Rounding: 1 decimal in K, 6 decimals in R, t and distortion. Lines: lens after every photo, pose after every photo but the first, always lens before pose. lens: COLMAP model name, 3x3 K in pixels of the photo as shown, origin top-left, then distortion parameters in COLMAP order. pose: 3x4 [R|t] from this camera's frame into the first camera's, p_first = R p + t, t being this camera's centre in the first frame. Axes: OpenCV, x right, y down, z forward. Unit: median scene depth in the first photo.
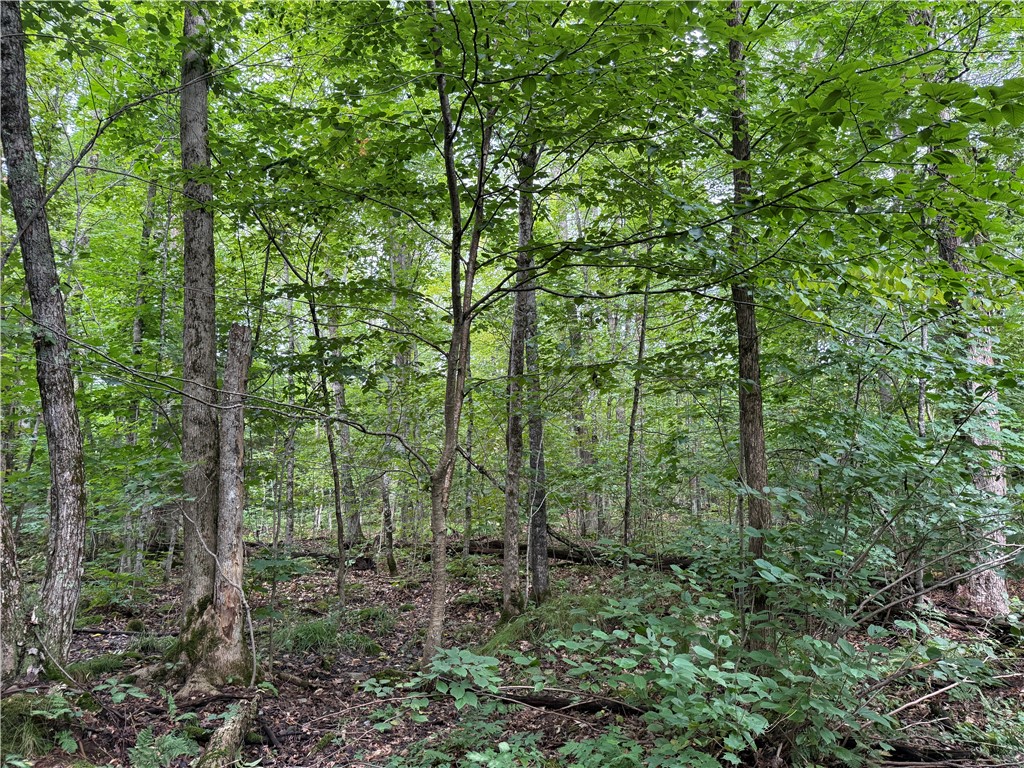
lens RADIAL K [[680.5, 0, 505.2], [0, 680.5, 383.4], [0, 0, 1]] dist [0.042095, -0.060124]
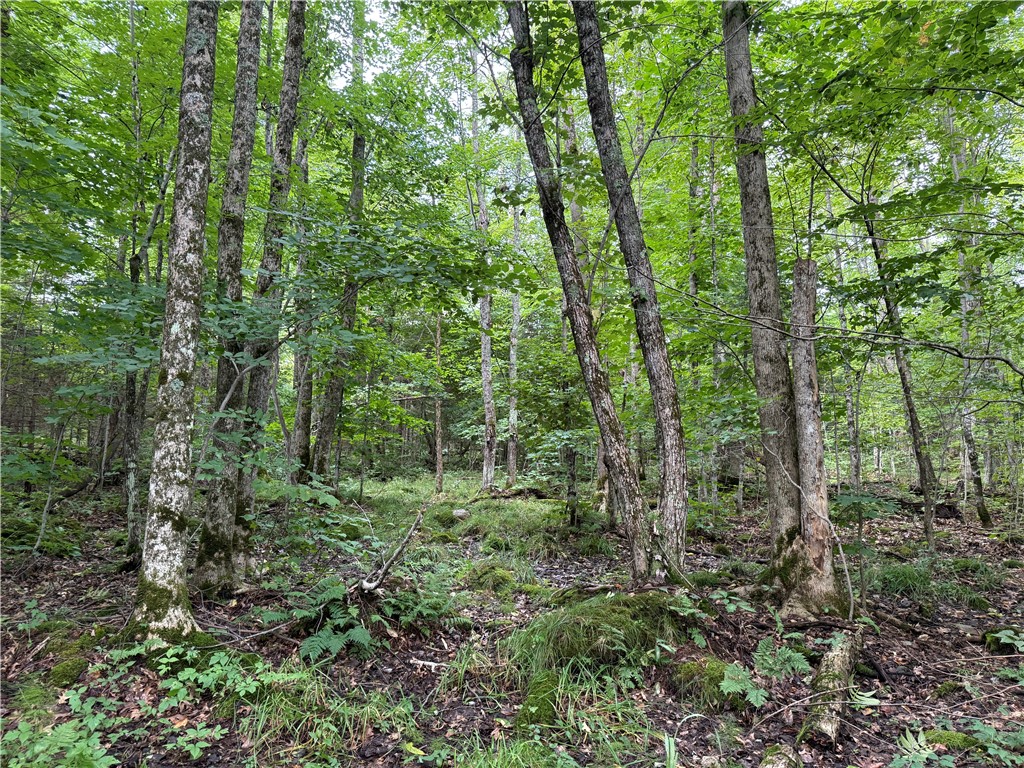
lens RADIAL K [[680.5, 0, 505.2], [0, 680.5, 383.4], [0, 0, 1]] dist [0.042095, -0.060124]
pose [[0.764110, -0.055767, -0.642671, -0.091885], [0.098162, 0.994706, 0.030397, 0.021636], [0.637574, -0.086313, 0.765539, -0.049446]]
